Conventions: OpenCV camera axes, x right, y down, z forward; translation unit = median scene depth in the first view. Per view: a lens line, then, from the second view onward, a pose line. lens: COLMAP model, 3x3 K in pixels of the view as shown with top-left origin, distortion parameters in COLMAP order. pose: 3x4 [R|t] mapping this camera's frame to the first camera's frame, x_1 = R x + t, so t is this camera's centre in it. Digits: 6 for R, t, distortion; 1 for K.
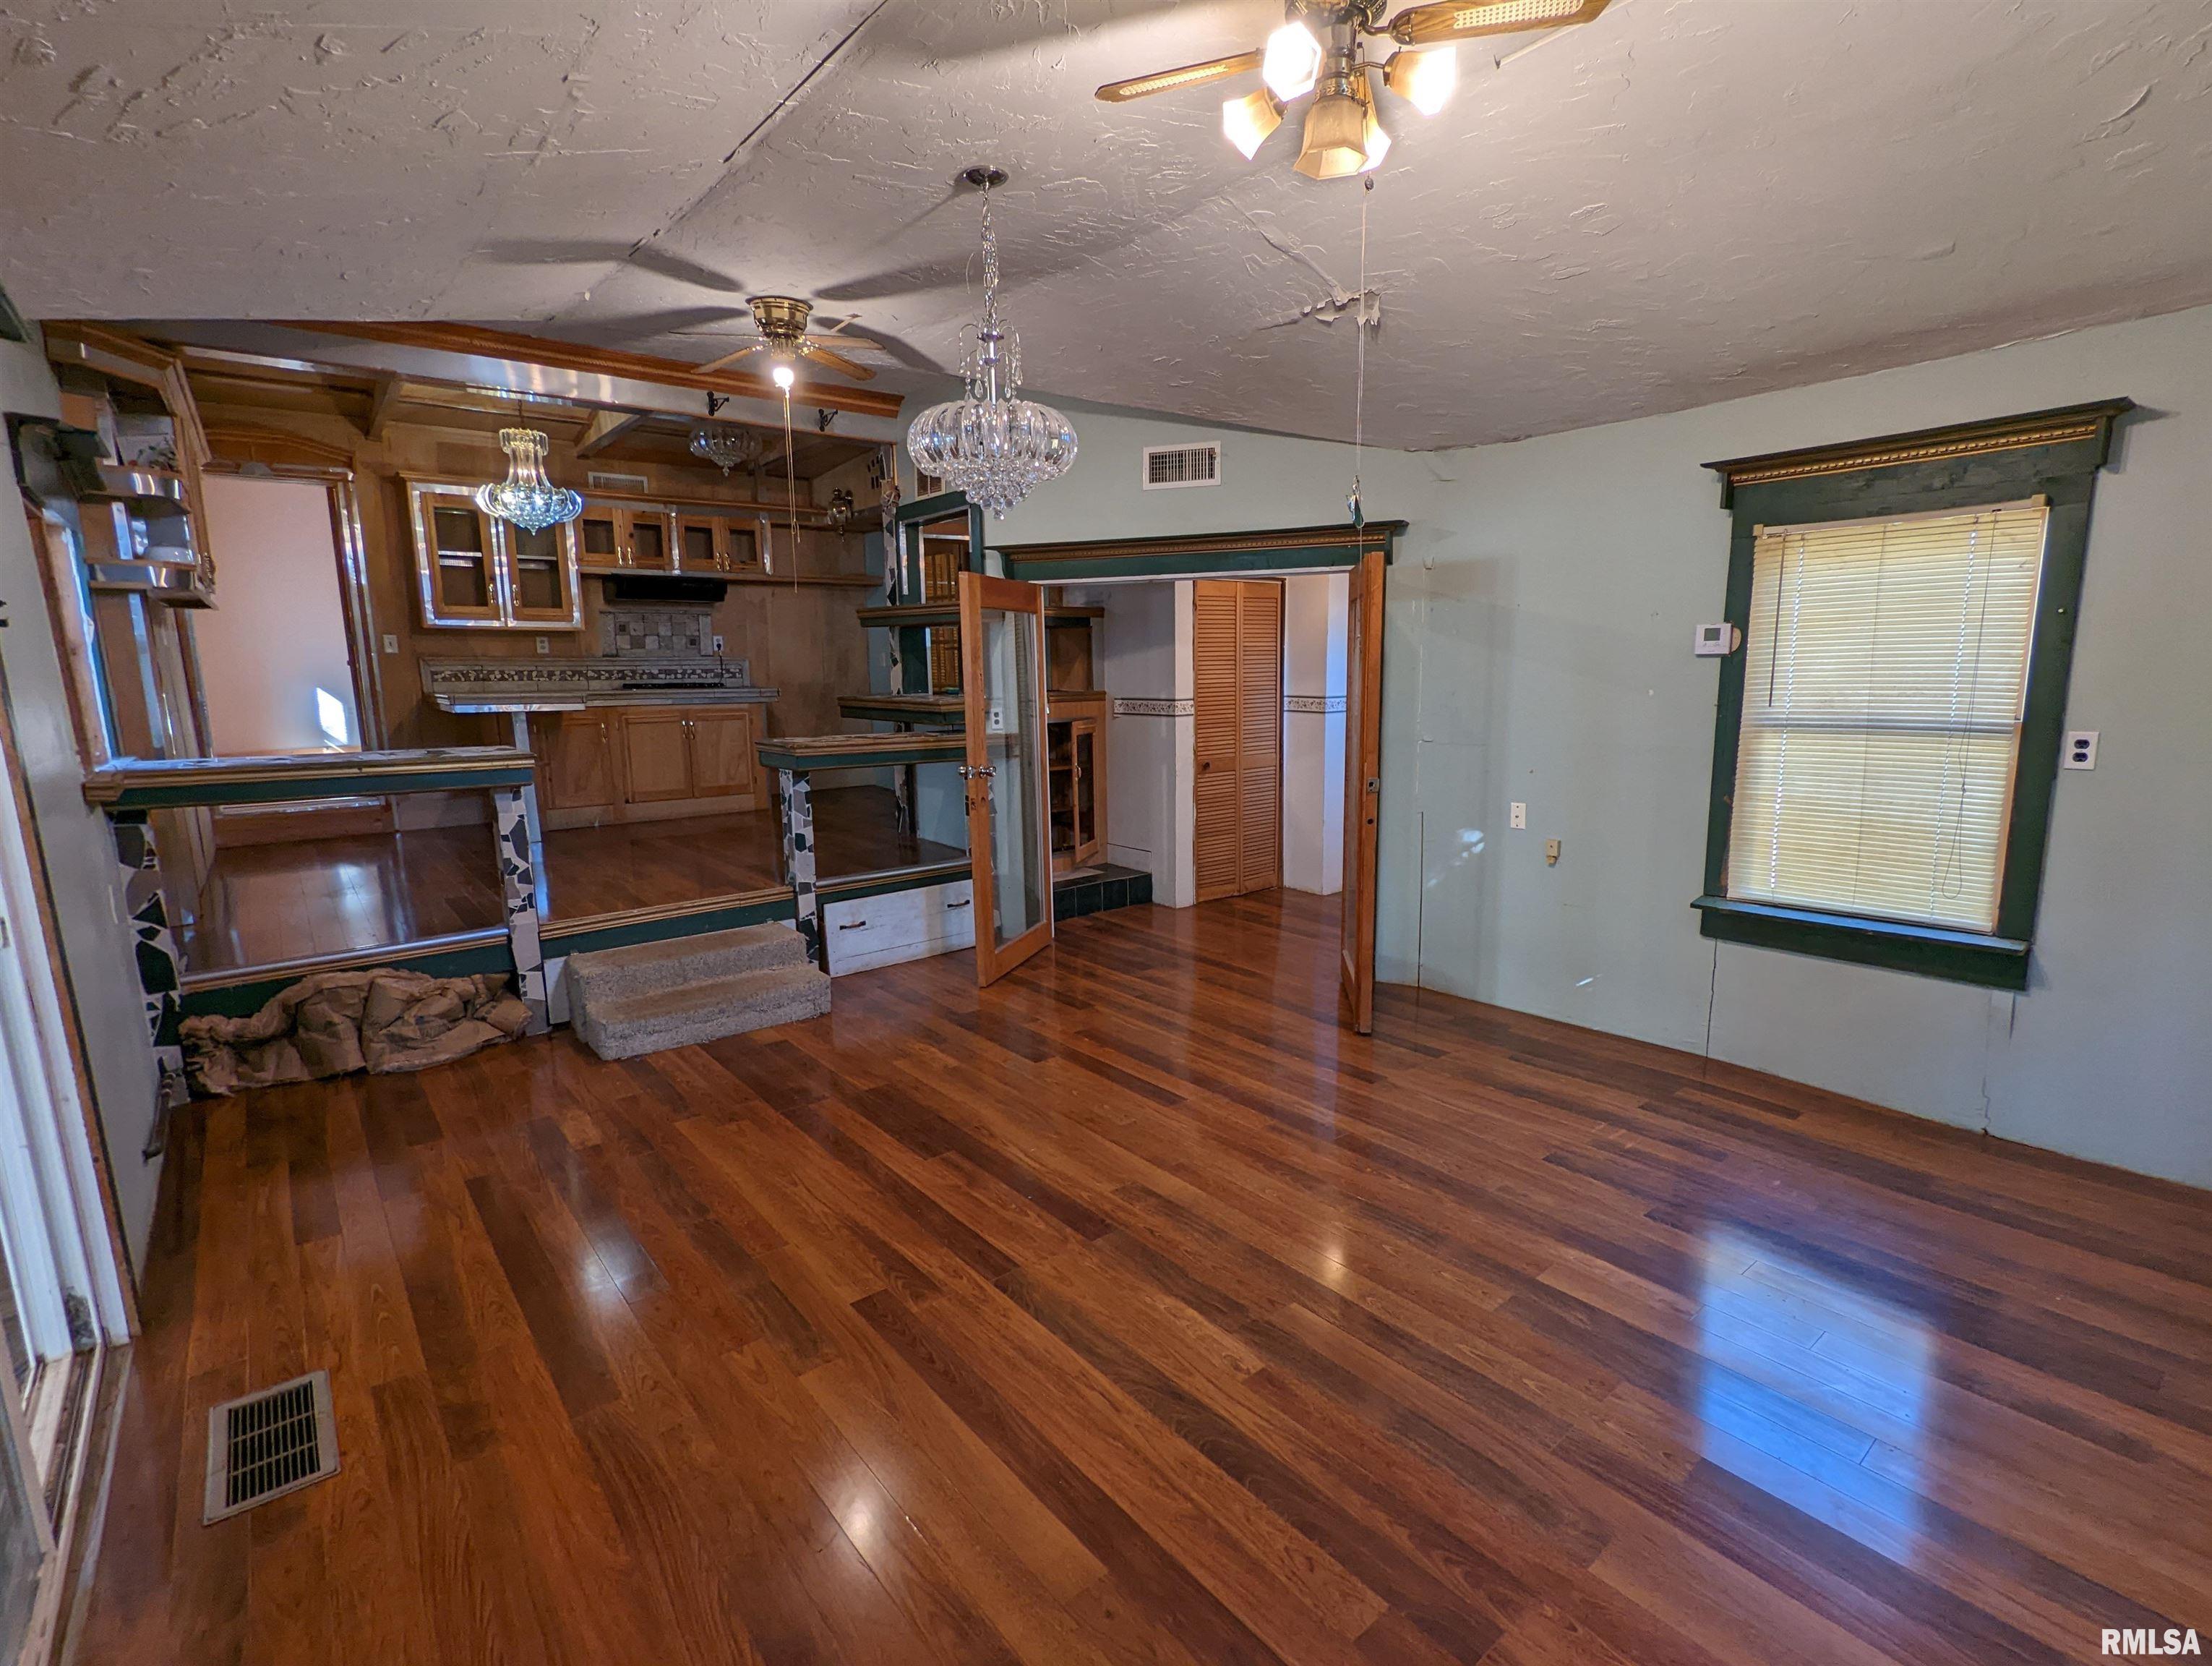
lens RADIAL K [[1043.3, 0, 1129.5], [0, 1043.3, 842.9], [0, 0, 1]] dist [-0.003227, -0.000499]
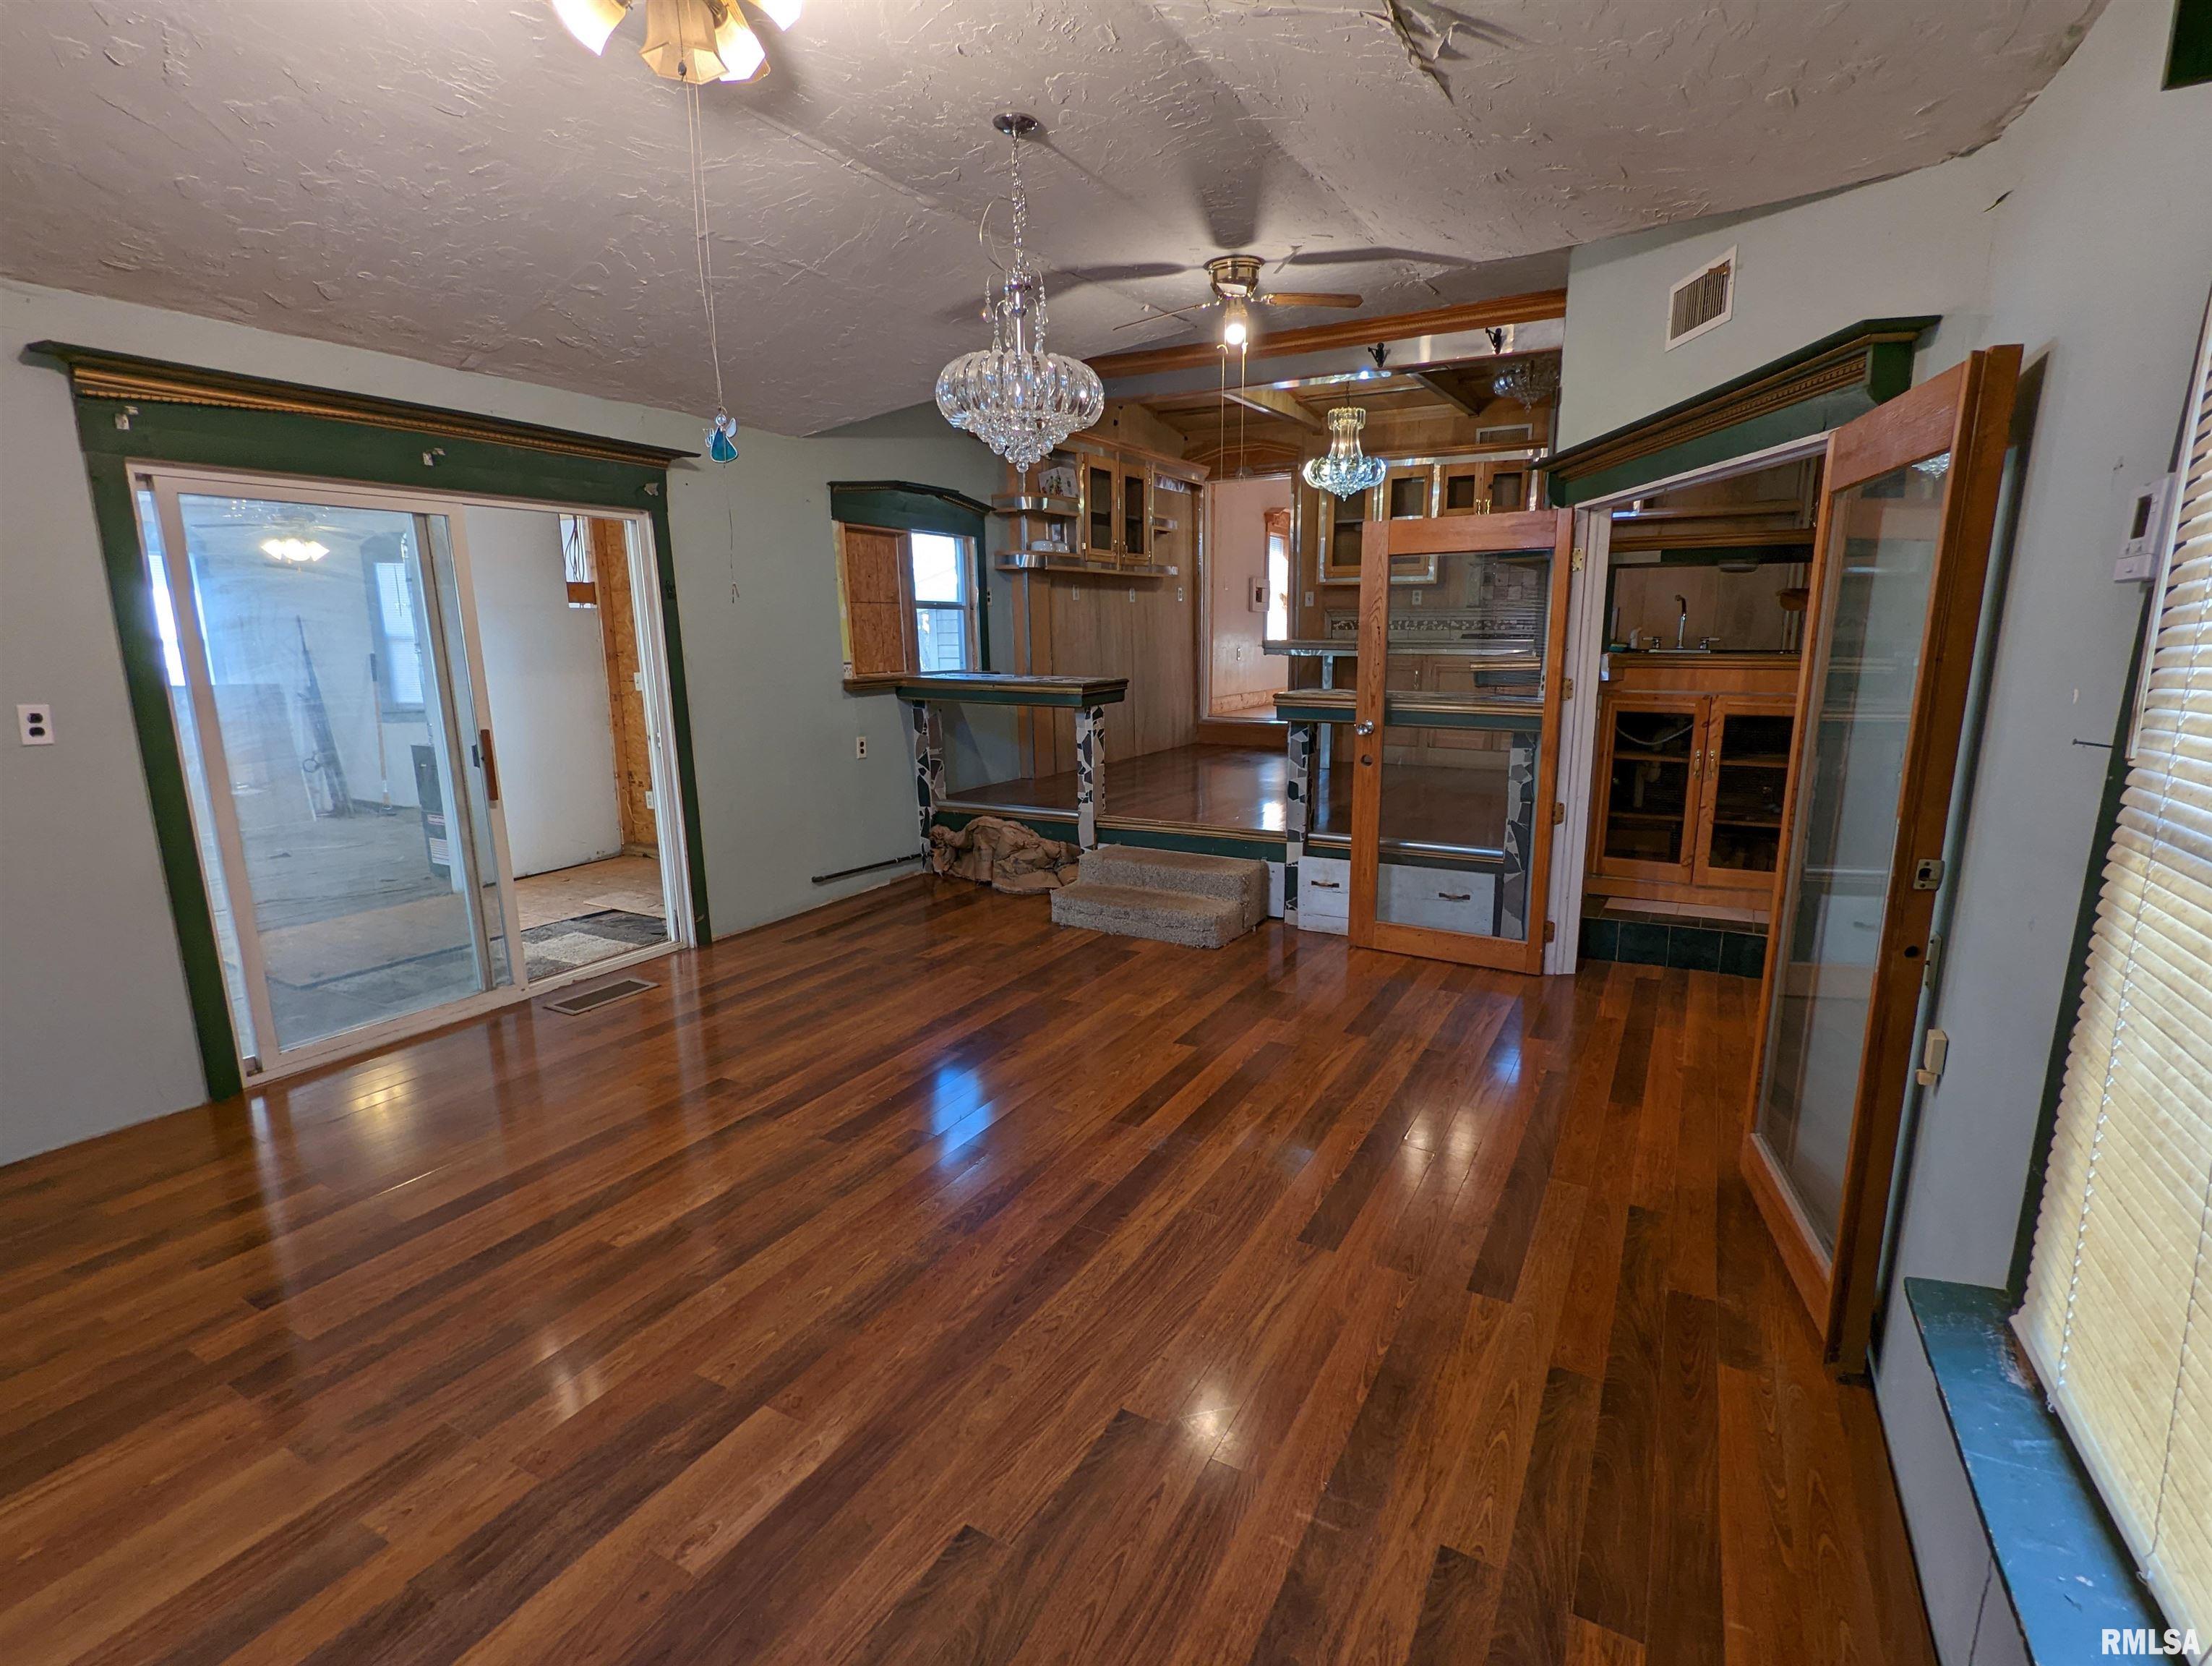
lens RADIAL K [[1043.3, 0, 1128.4], [0, 1043.3, 840.4], [0, 0, 1]] dist [-0.003227, -0.000499]
pose [[0.373714, 0.194602, -0.906900, 0.698987], [-0.154815, 0.977115, 0.145873, -0.095902], [0.914533, 0.085887, 0.395288, 0.564731]]
